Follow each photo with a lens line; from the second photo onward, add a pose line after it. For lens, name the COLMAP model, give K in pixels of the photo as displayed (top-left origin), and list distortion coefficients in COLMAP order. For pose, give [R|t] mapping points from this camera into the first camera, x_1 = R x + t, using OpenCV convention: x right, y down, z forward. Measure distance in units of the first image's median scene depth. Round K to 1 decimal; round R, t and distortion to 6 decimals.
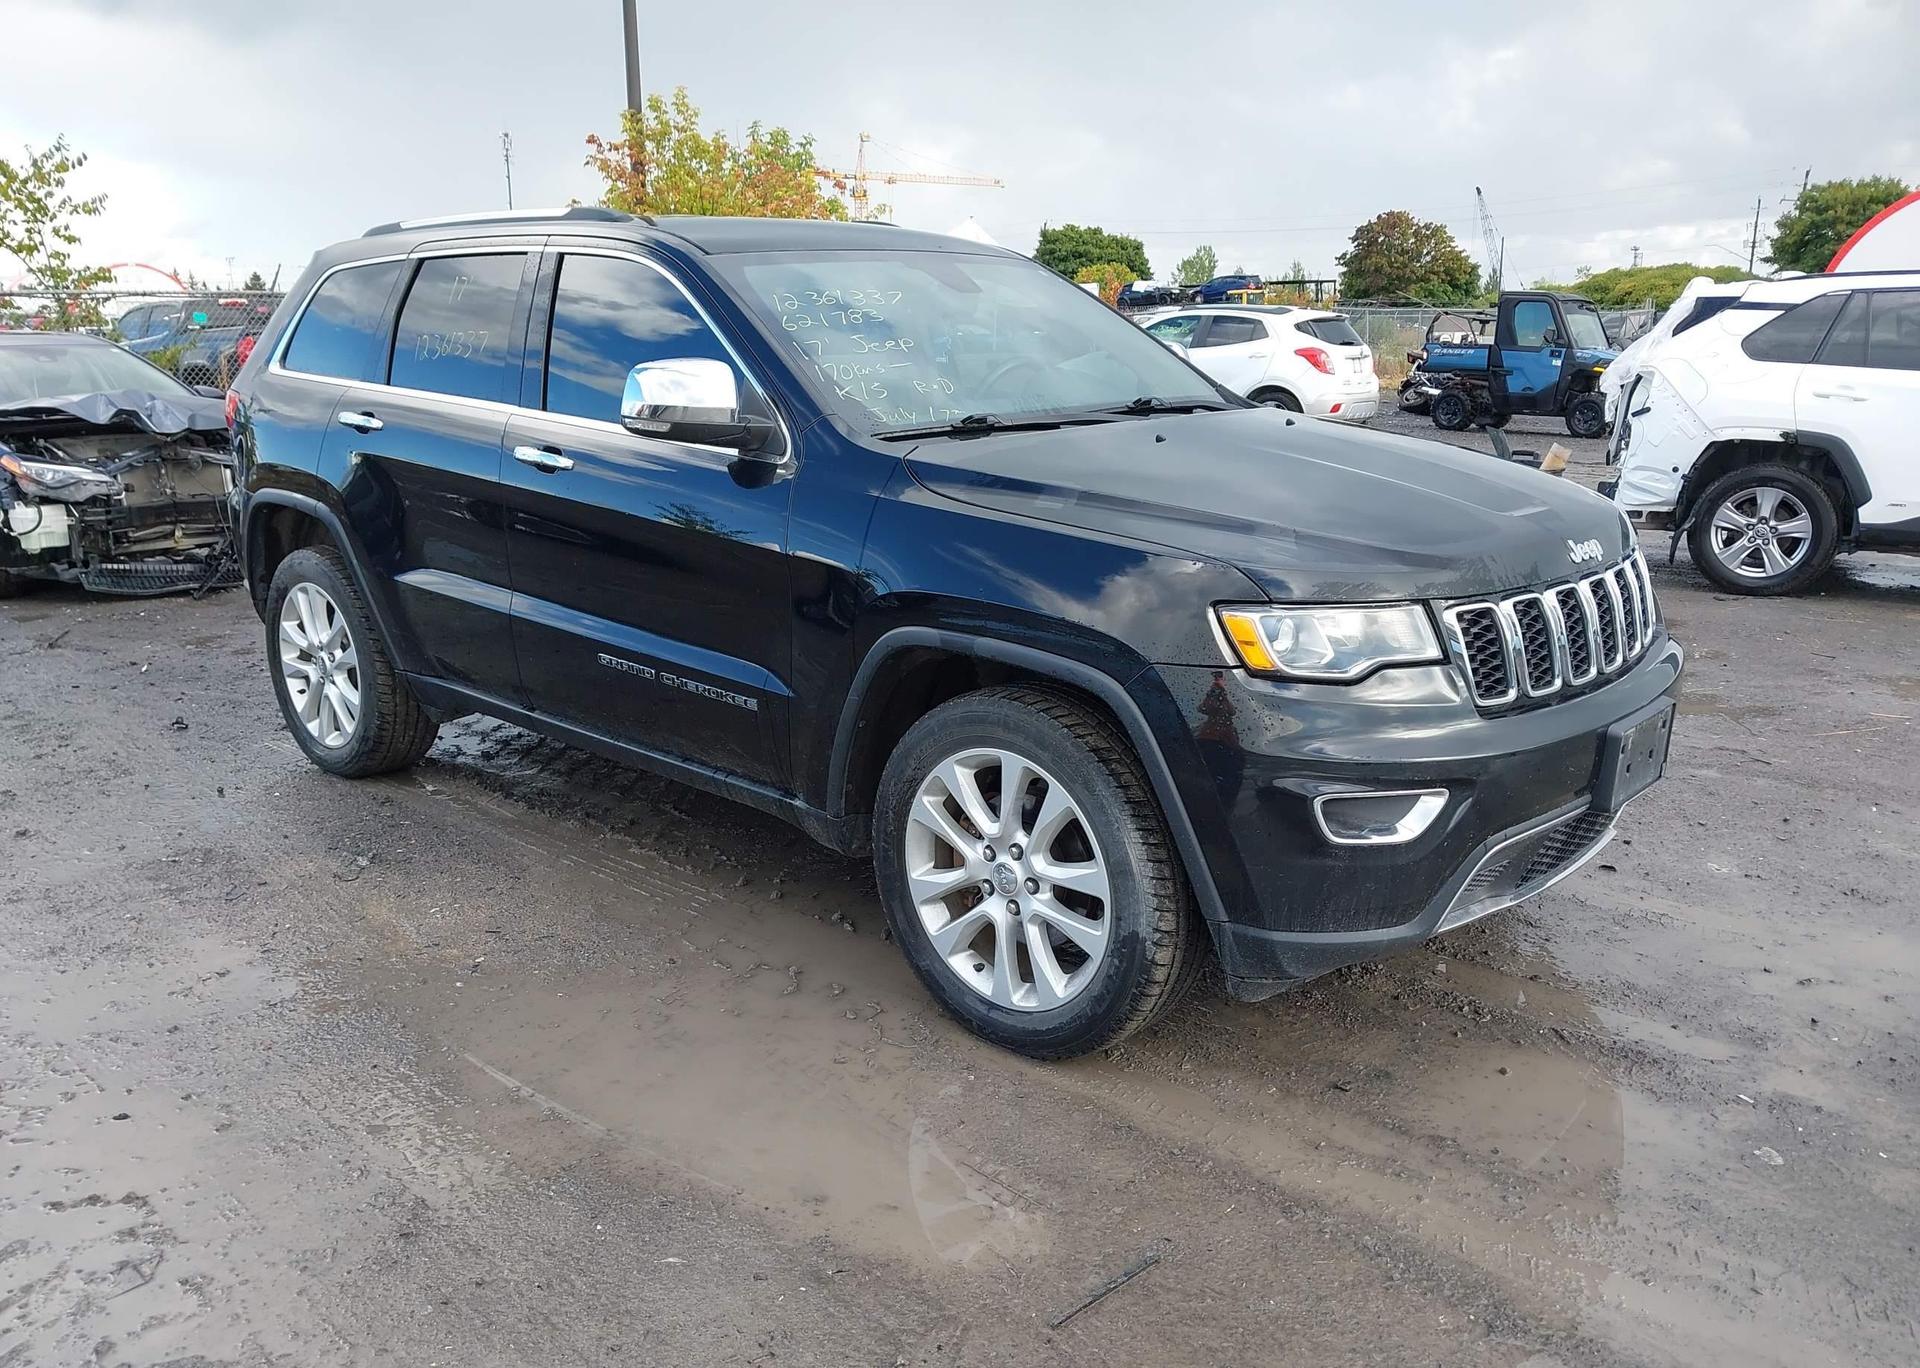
lens RADIAL K [[1567.7, 0, 951.1], [0, 1567.7, 682.8], [0, 0, 1]] dist [0.009561, -0.006181]
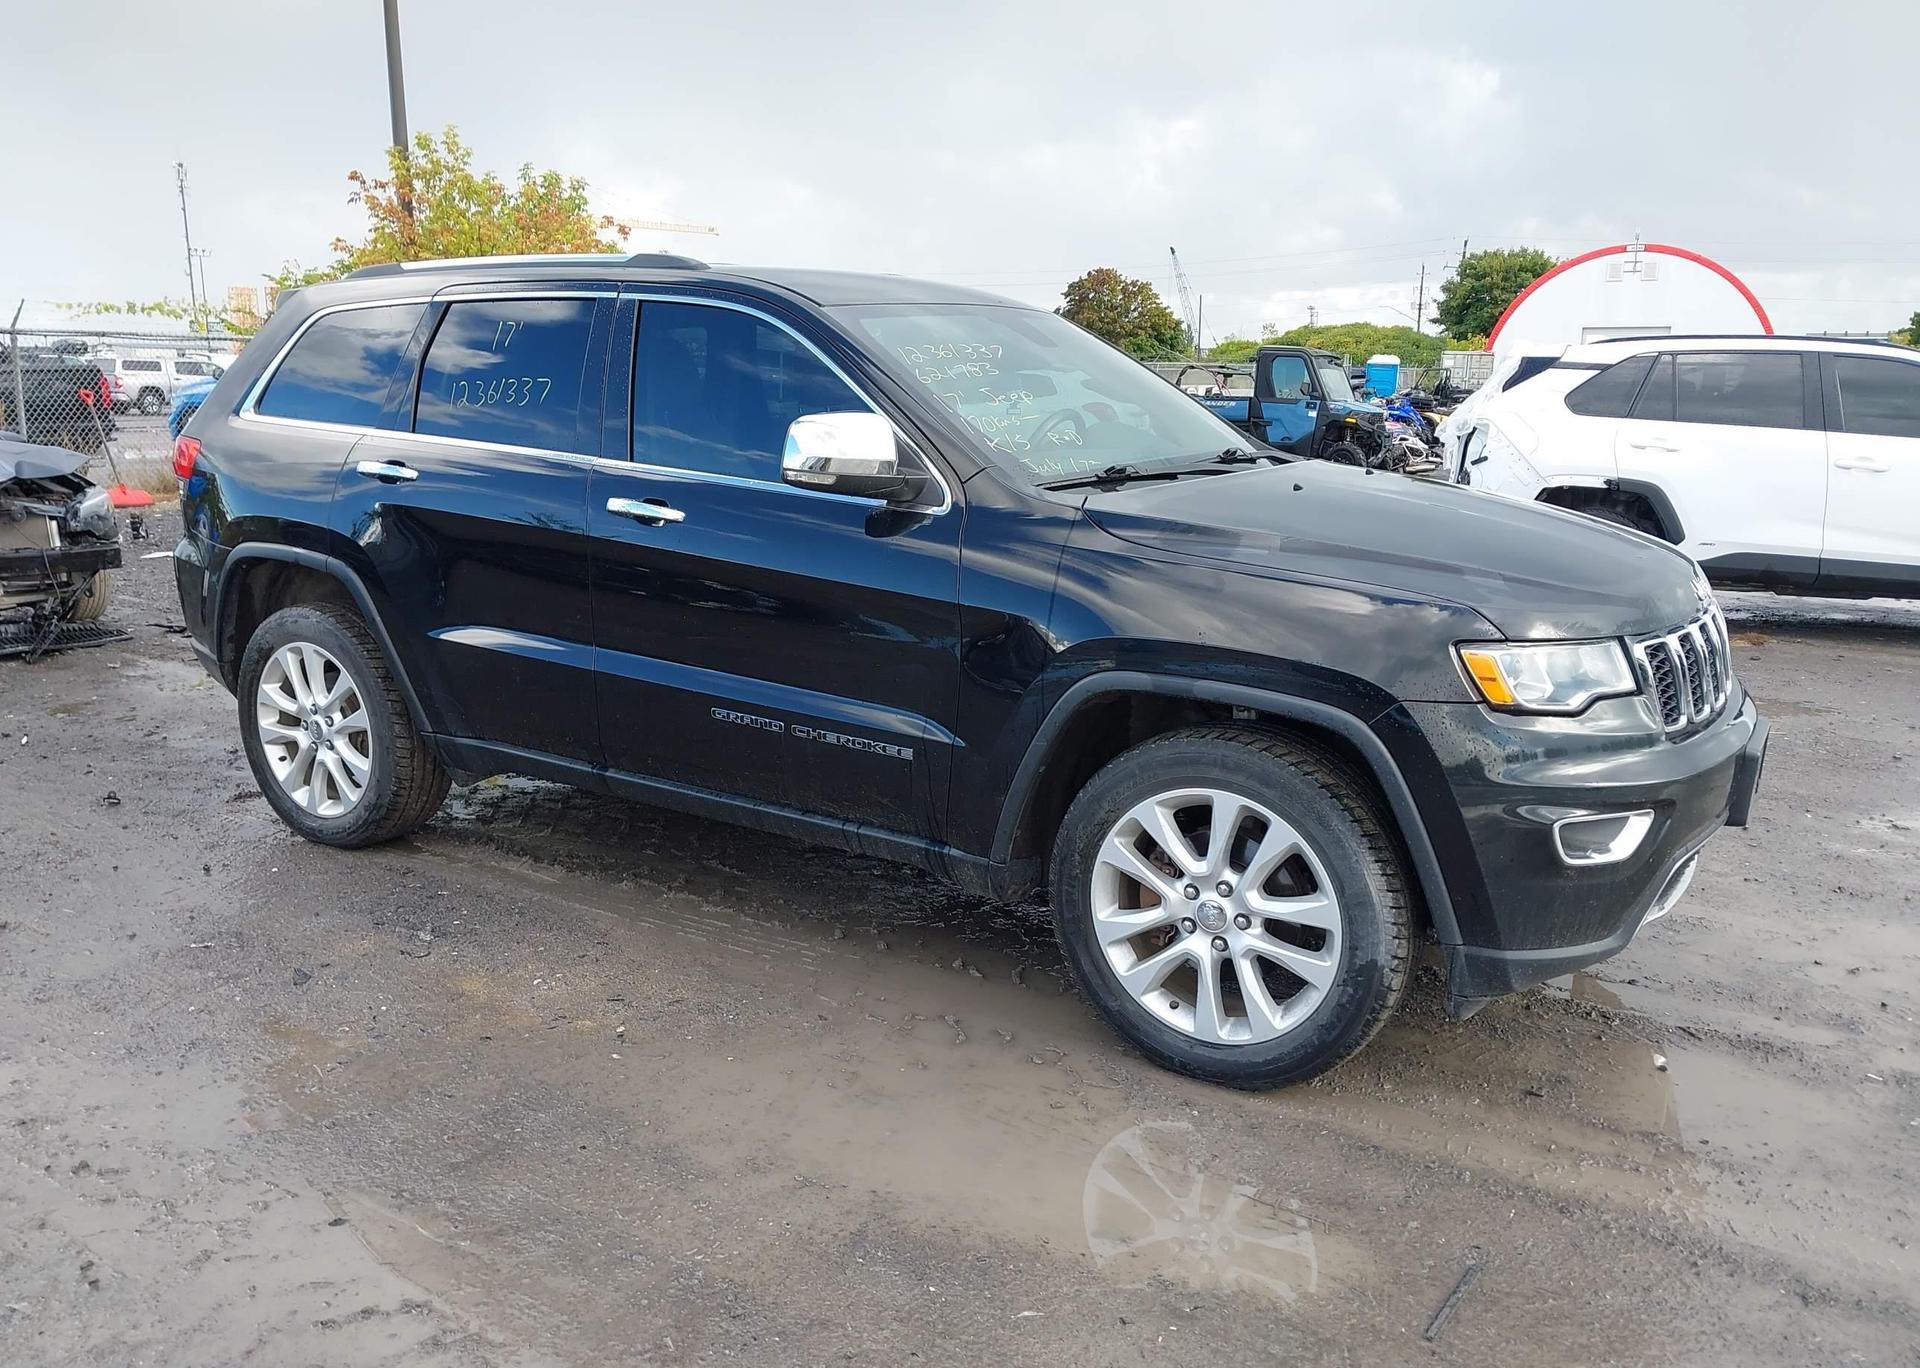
lens RADIAL K [[1553.9, 0, 957.7], [0, 1553.9, 685.7], [0, 0, 1]] dist [0.027435, -0.038871]
pose [[0.982887, -0.025712, 0.182405, -0.209822], [0.030445, 0.999267, -0.023192, -0.004554], [-0.181675, 0.028349, 0.982950, 0.013785]]
